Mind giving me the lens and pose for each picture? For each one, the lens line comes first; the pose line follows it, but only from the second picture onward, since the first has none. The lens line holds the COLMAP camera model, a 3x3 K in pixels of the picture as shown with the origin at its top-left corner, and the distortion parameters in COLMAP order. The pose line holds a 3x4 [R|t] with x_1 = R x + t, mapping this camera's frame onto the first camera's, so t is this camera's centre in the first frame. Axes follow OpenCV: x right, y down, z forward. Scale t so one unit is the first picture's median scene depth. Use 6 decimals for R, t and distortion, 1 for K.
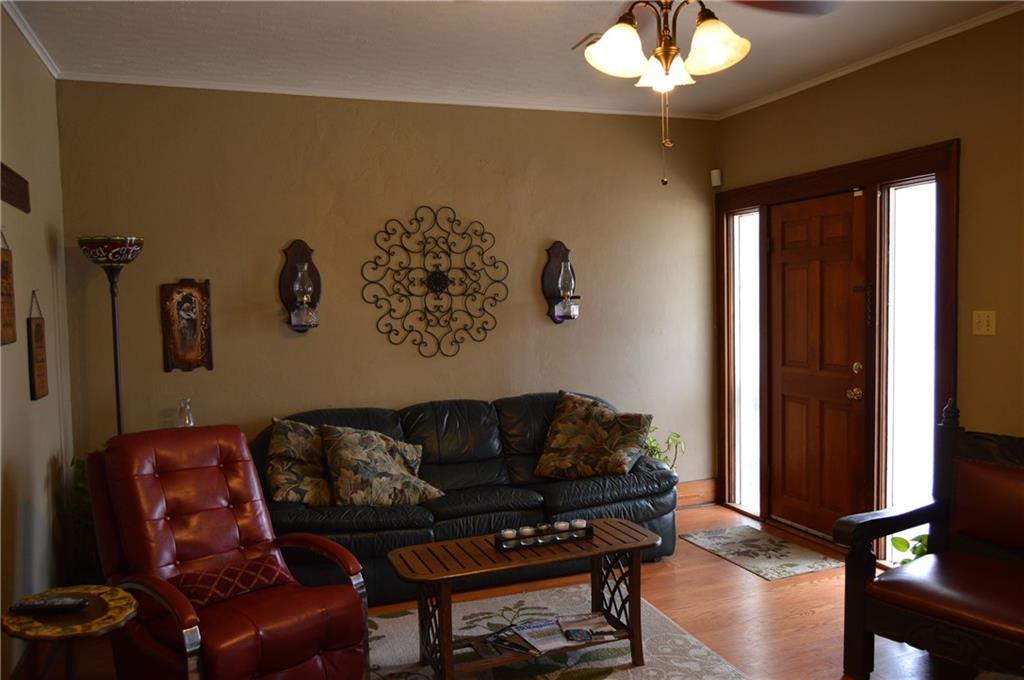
lens RADIAL K [[782.3, 0, 511.1], [0, 782.3, 340.0], [0, 0, 1]] dist [0.006601, -0.003039]
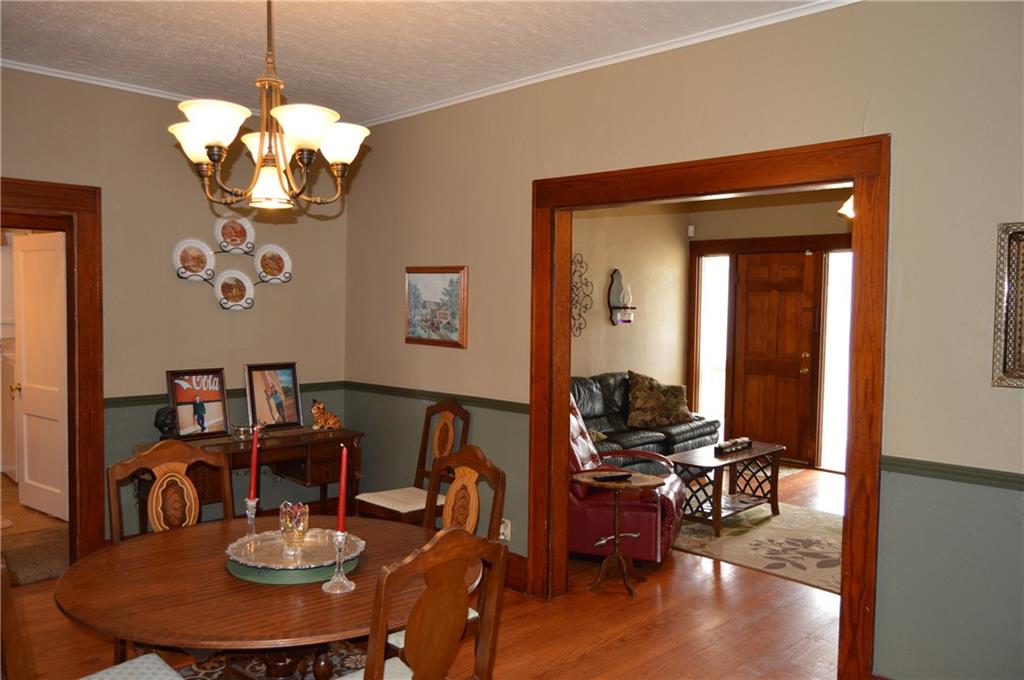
lens RADIAL K [[782.3, 0, 514.6], [0, 782.3, 341.1], [0, 0, 1]] dist [0.006601, -0.003039]
pose [[0.916280, 0.013557, 0.400308, -0.724889], [-0.012979, 0.999907, -0.004156, 0.017070], [-0.400327, -0.001387, 0.916371, -0.272710]]
